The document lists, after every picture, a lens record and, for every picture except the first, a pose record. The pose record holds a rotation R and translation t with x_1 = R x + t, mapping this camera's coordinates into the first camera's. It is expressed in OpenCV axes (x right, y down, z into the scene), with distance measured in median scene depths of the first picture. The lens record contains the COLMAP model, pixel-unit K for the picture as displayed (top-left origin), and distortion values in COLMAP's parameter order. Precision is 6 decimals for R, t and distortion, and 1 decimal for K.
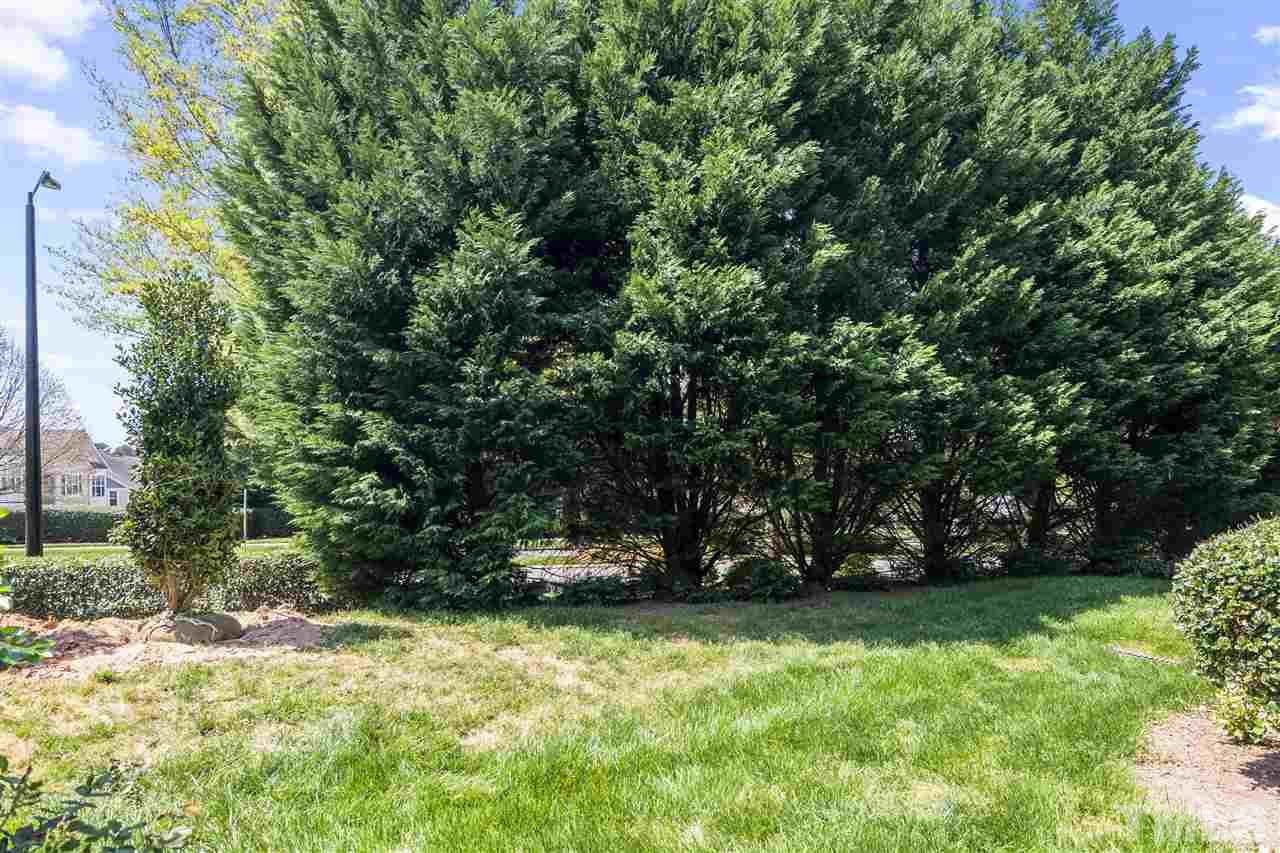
lens RADIAL K [[648.8, 0, 638.8], [0, 648.8, 471.4], [0, 0, 1]] dist [0.024598, -0.000346]
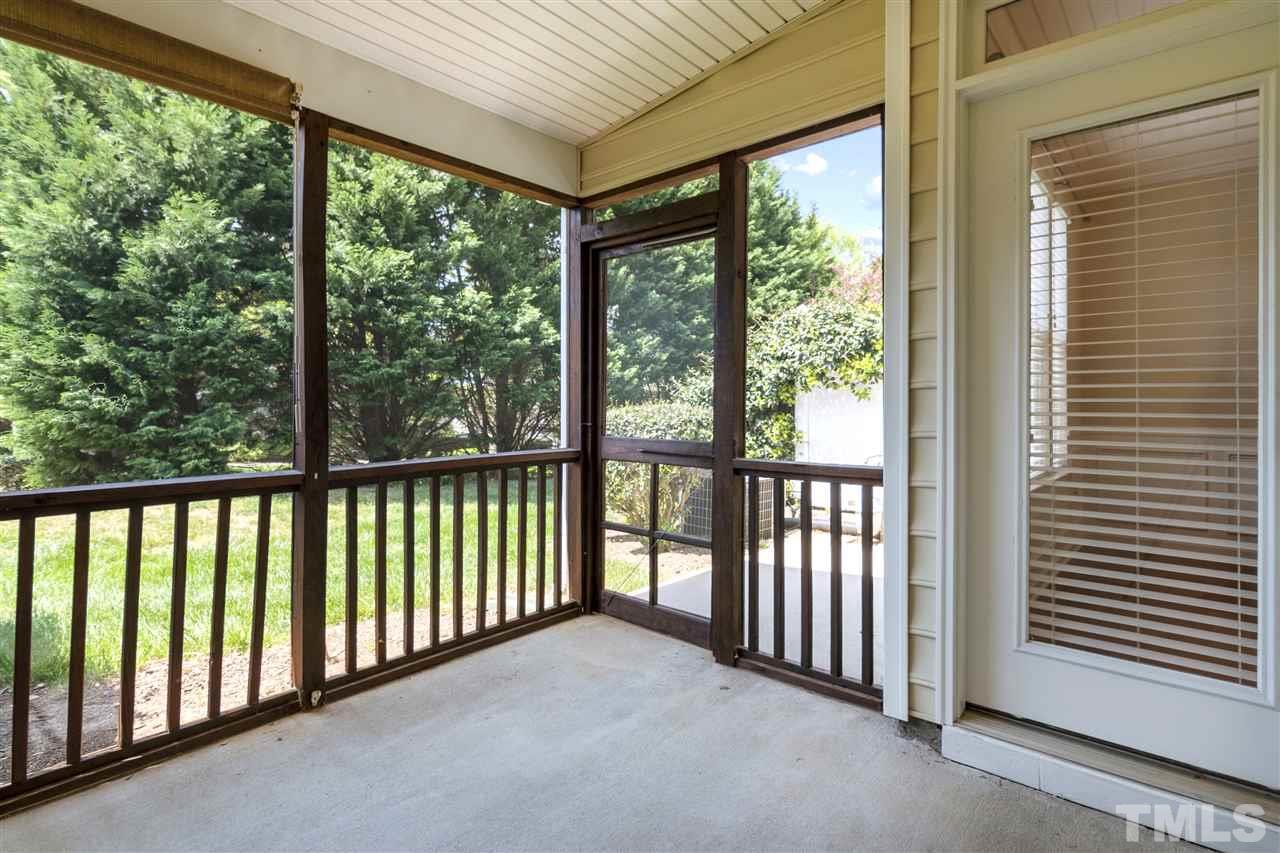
lens RADIAL K [[645.4, 0, 638.0], [0, 645.4, 419.8], [0, 0, 1]] dist [0.026325, 0.000461]
pose [[0.960447, 0.007284, 0.278366, 0.273468], [-0.014221, 0.999636, 0.022909, 0.029214], [-0.278098, -0.025962, 0.960202, -0.555578]]
